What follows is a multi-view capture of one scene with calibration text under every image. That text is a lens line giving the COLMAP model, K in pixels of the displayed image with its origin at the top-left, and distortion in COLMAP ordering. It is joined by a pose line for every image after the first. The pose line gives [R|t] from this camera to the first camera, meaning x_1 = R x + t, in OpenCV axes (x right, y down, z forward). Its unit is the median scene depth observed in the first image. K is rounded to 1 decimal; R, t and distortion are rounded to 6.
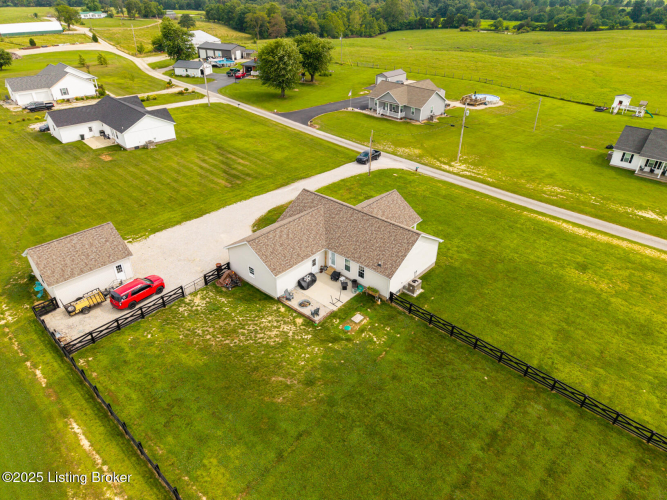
lens RADIAL K [[446.8, 0, 334.1], [0, 446.8, 253.0], [0, 0, 1]] dist [0.022992, -0.026302]
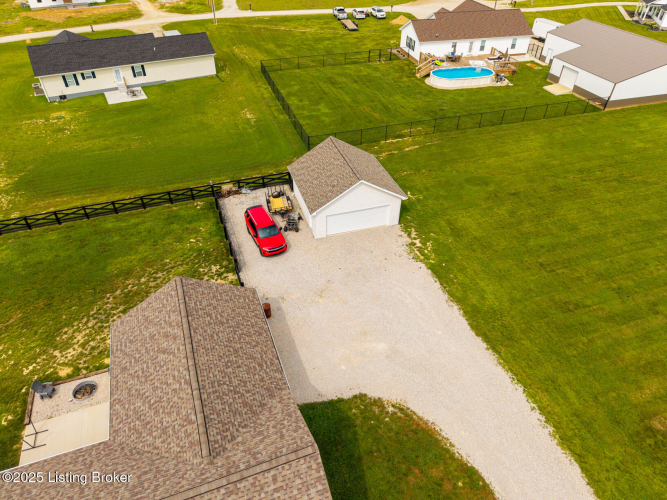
lens RADIAL K [[446.8, 0, 334.1], [0, 446.8, 253.0], [0, 0, 1]] dist [0.022992, -0.026302]
pose [[-0.472730, 0.544847, -0.692581, 0.058664], [-0.479641, 0.500231, 0.720912, -0.375818], [0.739237, 0.672987, 0.024857, 0.769392]]
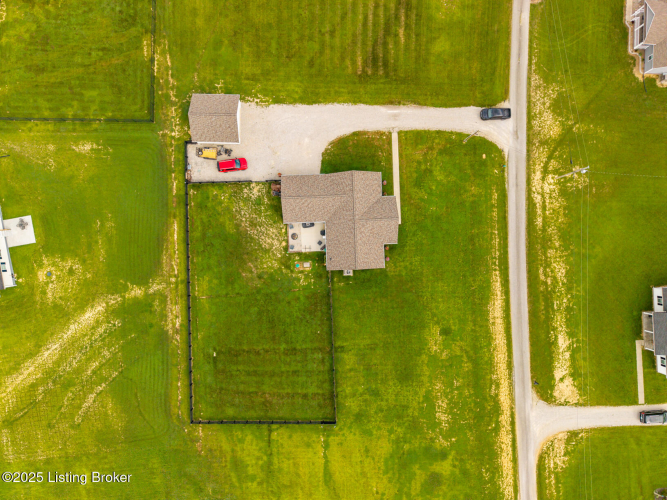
lens RADIAL K [[446.8, 0, 334.1], [0, 446.8, 253.0], [0, 0, 1]] dist [0.022992, -0.026302]
pose [[0.689661, 0.724097, 0.007210, 0.056164], [-0.396156, 0.368944, 0.840797, -1.005672], [0.606159, -0.582721, 0.541302, 0.057146]]
